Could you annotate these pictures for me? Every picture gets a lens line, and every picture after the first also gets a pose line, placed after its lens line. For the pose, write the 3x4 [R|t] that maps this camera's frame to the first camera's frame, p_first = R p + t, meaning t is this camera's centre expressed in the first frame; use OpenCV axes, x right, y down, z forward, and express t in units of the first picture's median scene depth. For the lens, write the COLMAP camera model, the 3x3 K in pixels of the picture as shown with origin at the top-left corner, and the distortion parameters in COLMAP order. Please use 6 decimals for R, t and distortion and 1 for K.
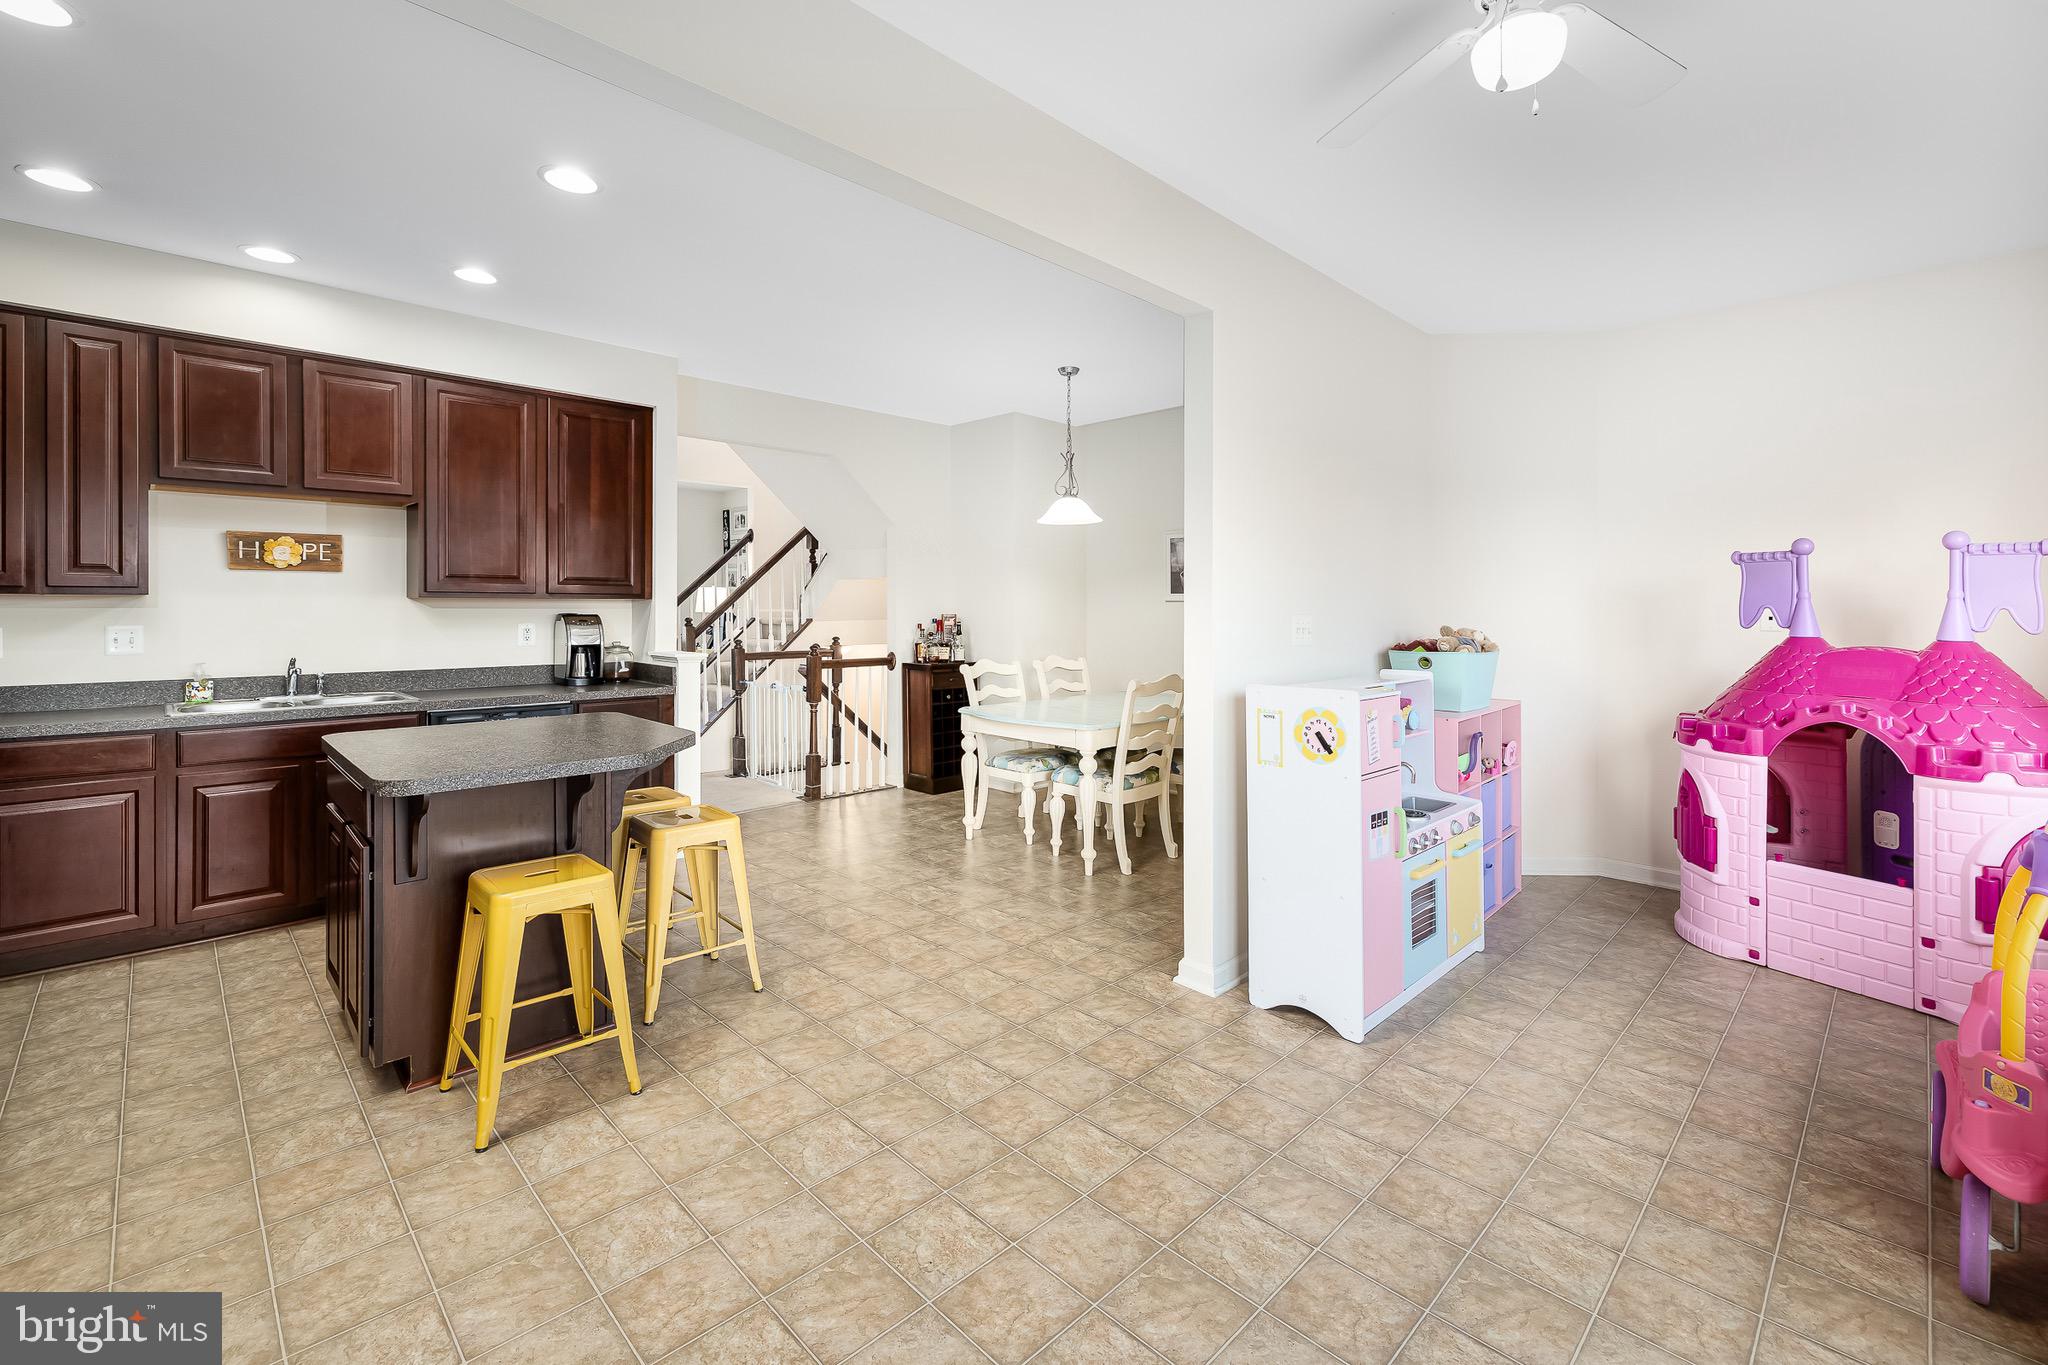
lens RADIAL K [[886.6, 0, 1028.2], [0, 886.6, 610.0], [0, 0, 1]] dist [-0.000387, -0.000086]
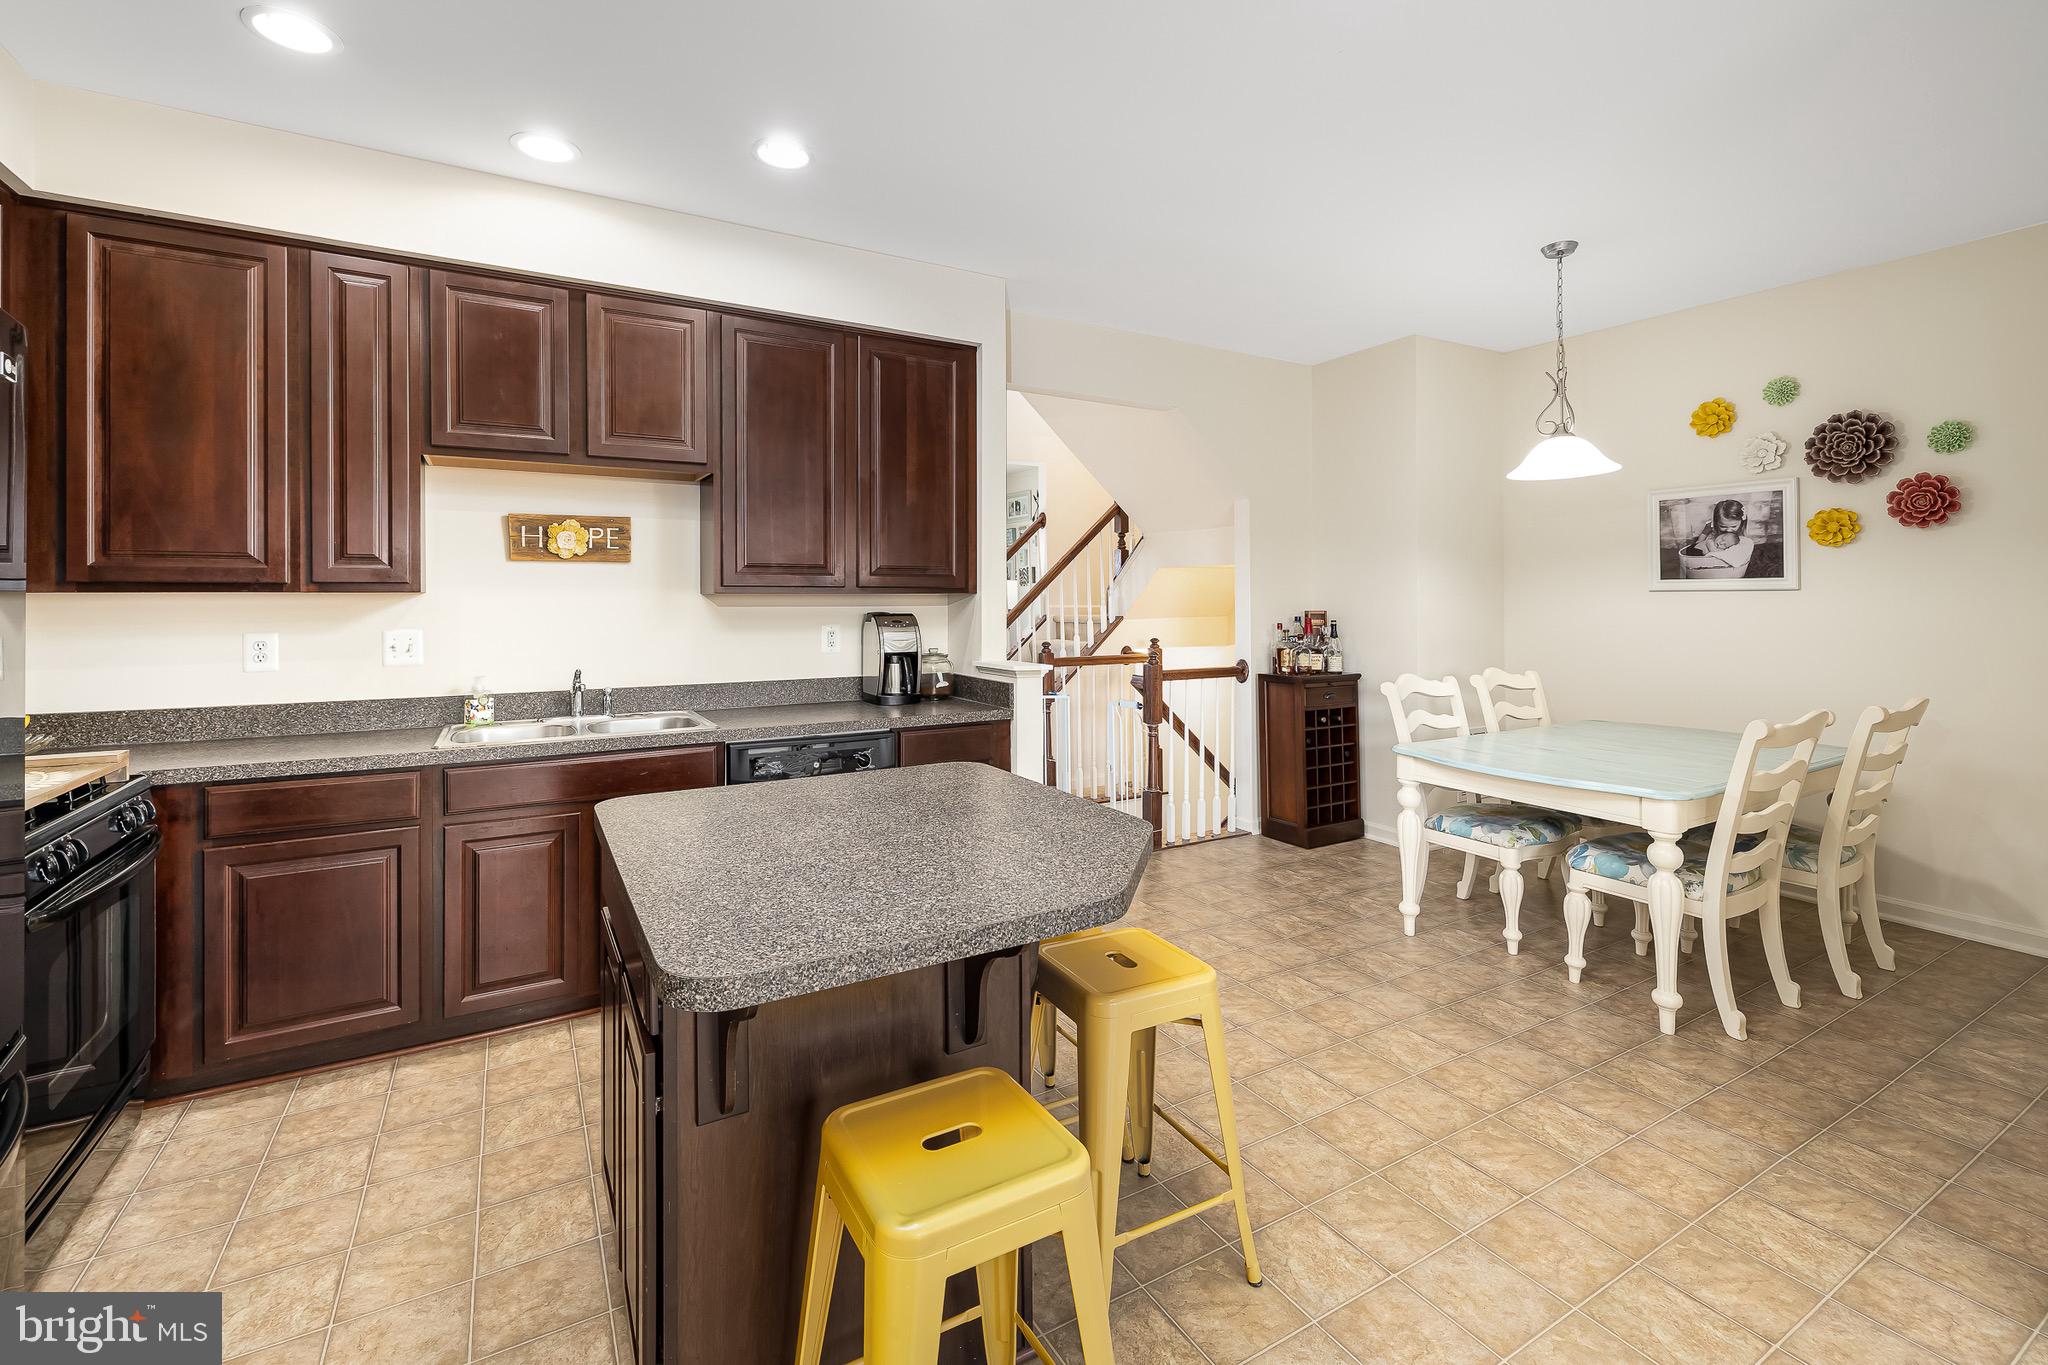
lens RADIAL K [[891.0, 0, 1025.5], [0, 891.0, 600.0], [0, 0, 1]] dist [-0.000900, -0.000093]
pose [[0.967806, -0.006555, -0.251611, -0.196940], [0.005407, 0.999972, -0.005252, -0.002312], [0.251638, 0.003723, 0.967814, 0.270566]]
